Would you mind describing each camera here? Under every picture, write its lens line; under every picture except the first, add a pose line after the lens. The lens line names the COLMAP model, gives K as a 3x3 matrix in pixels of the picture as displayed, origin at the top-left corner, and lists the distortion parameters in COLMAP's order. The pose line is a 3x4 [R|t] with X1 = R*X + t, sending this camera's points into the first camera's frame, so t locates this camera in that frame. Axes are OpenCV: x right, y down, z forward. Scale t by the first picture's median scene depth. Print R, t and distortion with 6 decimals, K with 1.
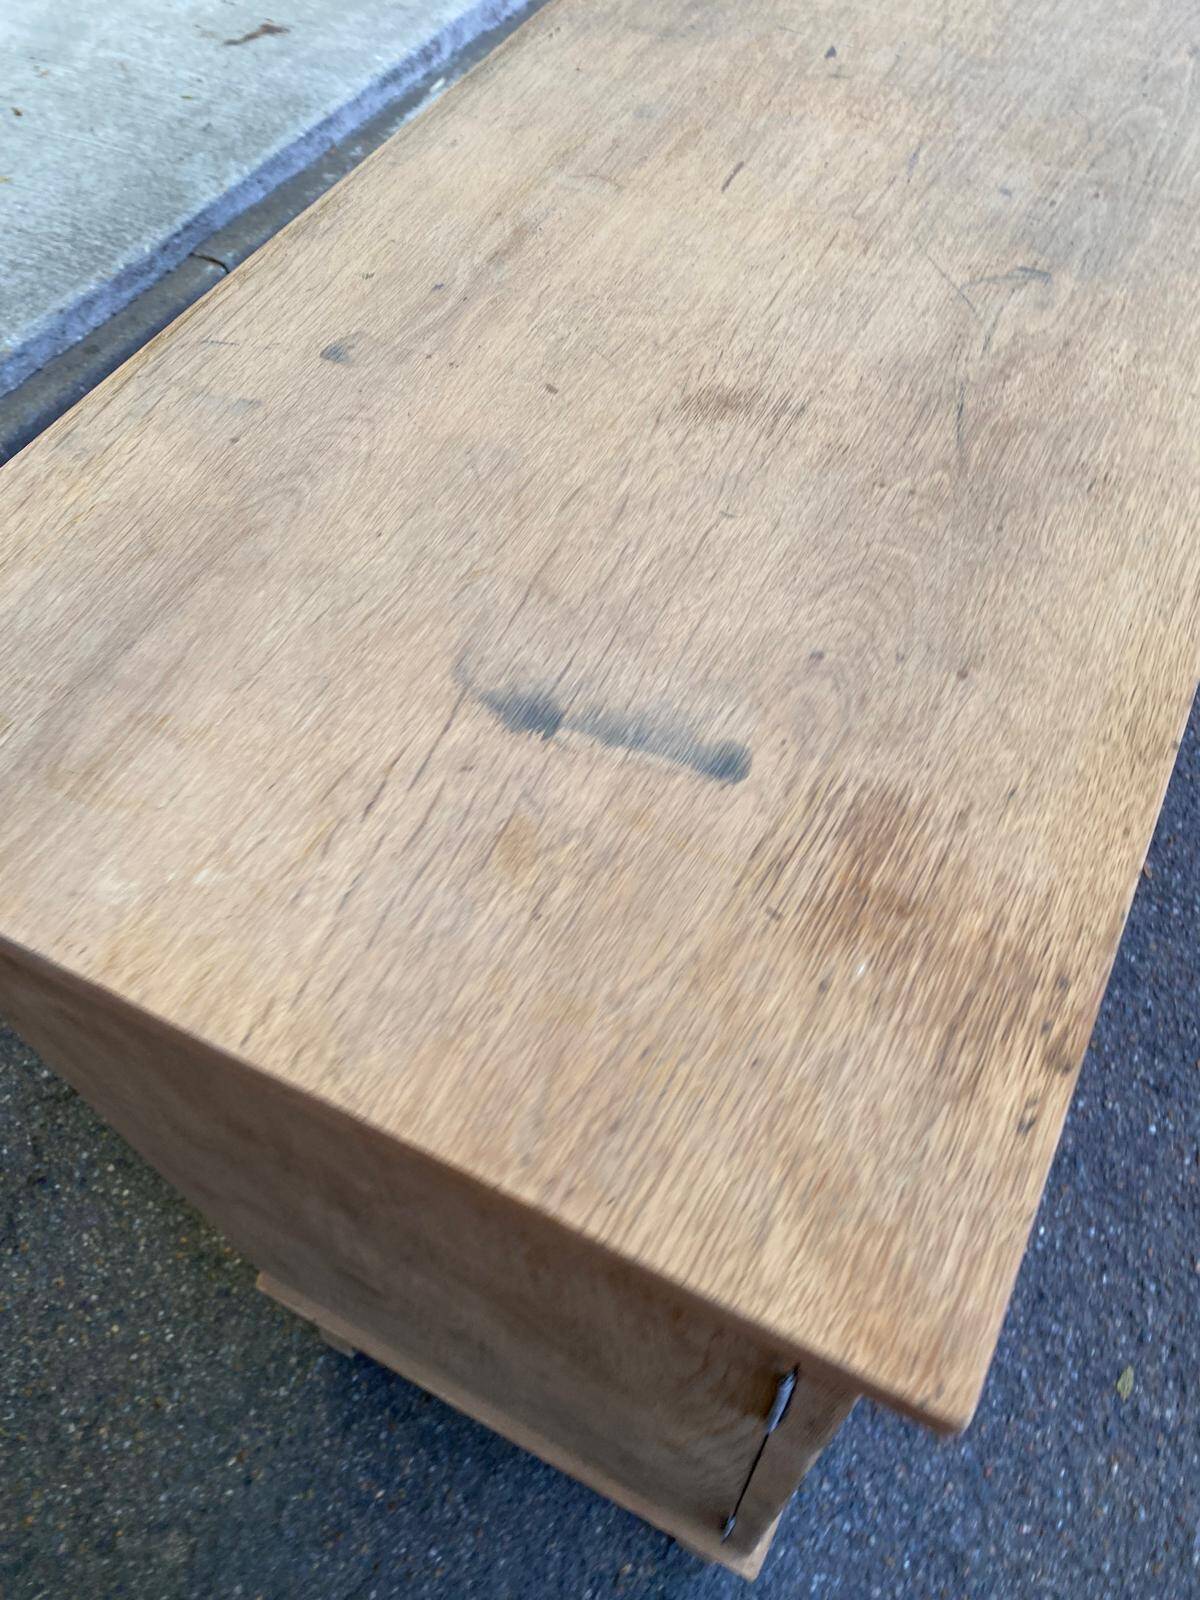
lens RADIAL K [[1218.3, 0, 594.0], [0, 1218.3, 782.2], [0, 0, 1]] dist [0.025150, -0.024547]
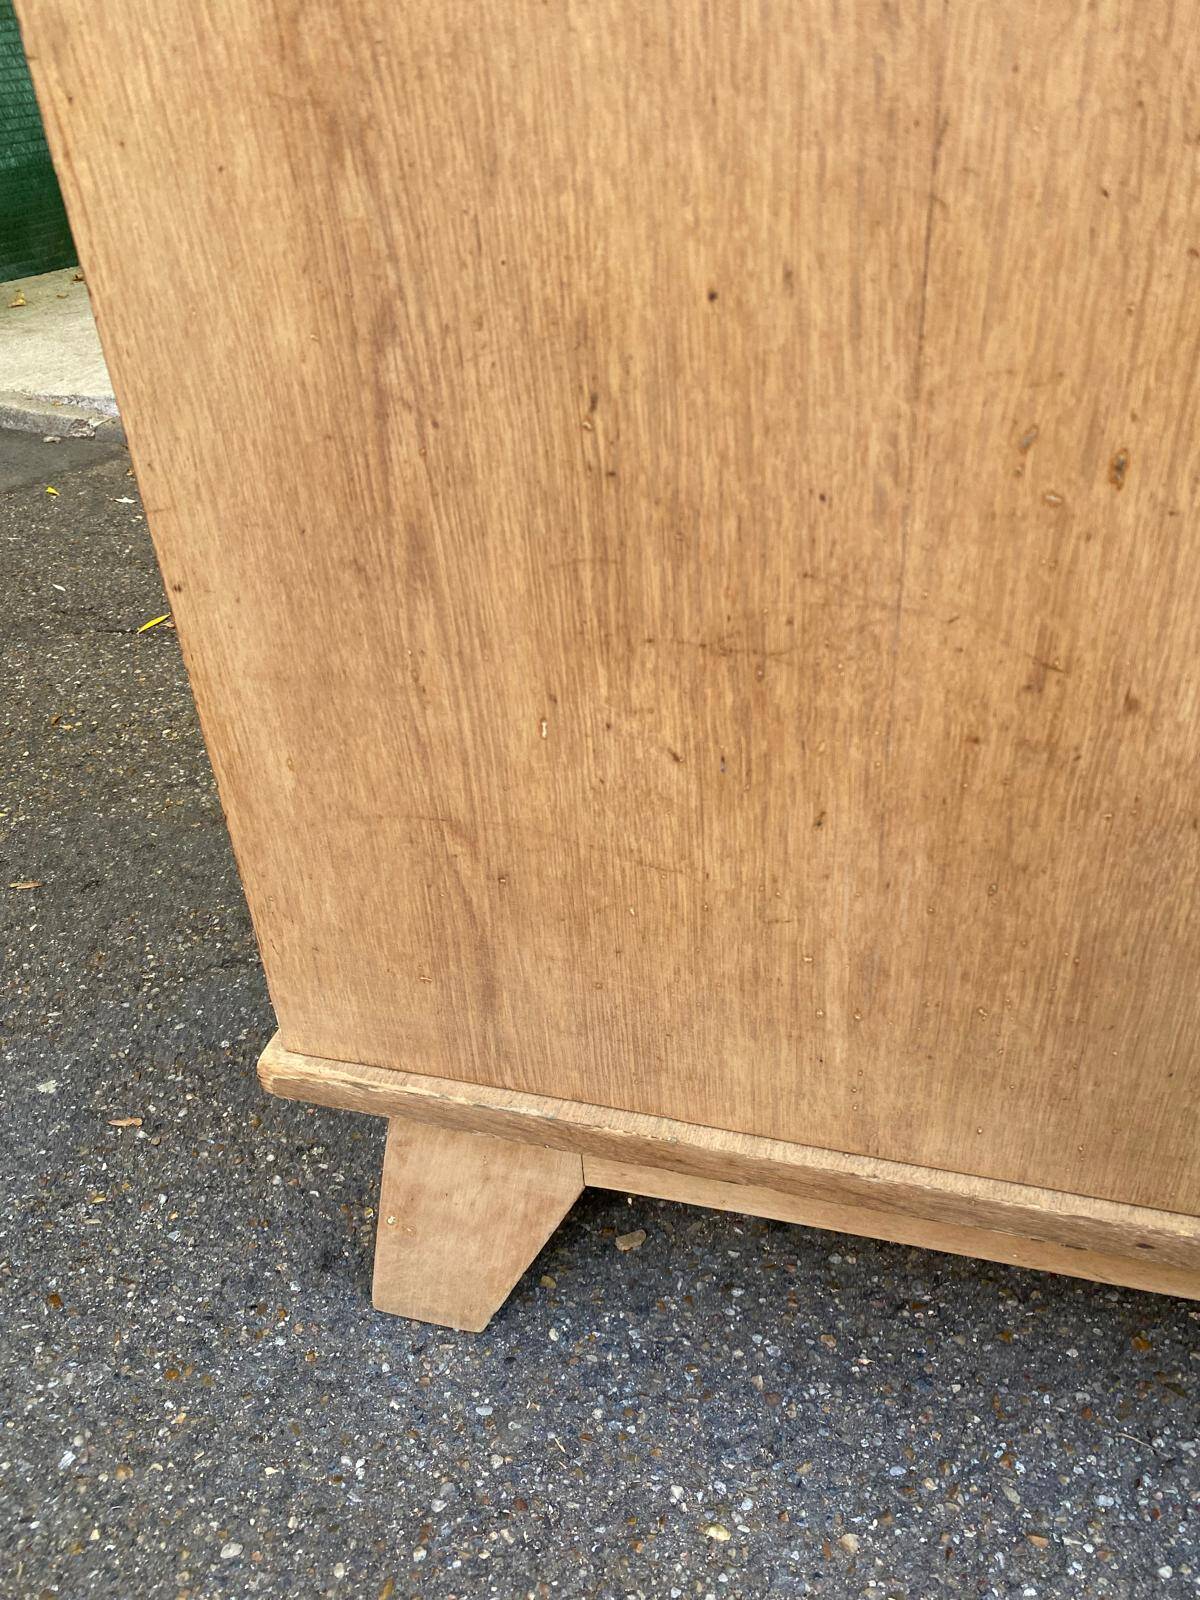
lens RADIAL K [[1218.3, 0, 628.5], [0, 1218.3, 782.0], [0, 0, 1]] dist [0.025150, -0.024547]
pose [[0.204127, 0.523567, -0.827170, 1.001738], [-0.765798, 0.611763, 0.198240, 0.444009], [0.609824, 0.592979, 0.525824, 1.096658]]
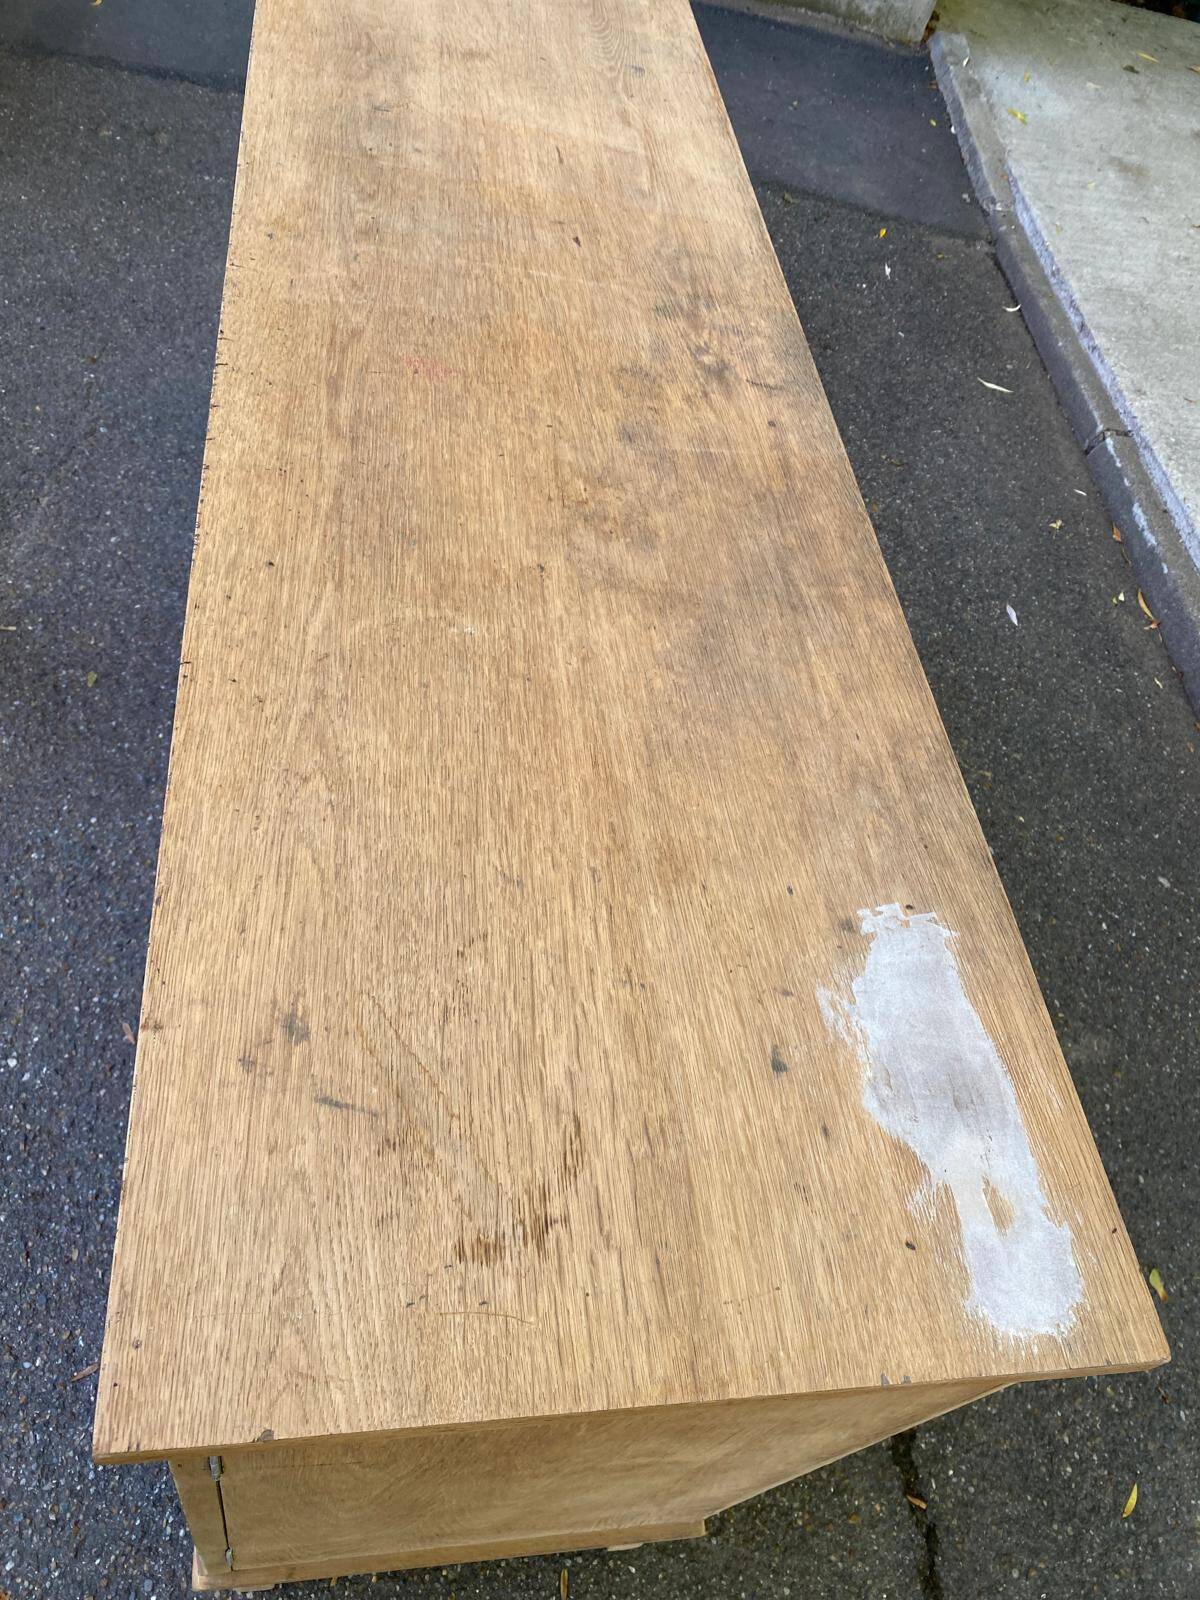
lens RADIAL K [[1218.3, 0, 597.5], [0, 1218.3, 783.1], [0, 0, 1]] dist [0.025150, -0.024547]
pose [[-0.819901, 0.370527, -0.436430, 1.309965], [-0.542133, -0.257497, 0.799867, -2.412794], [0.183993, 0.892415, 0.411997, 1.200176]]
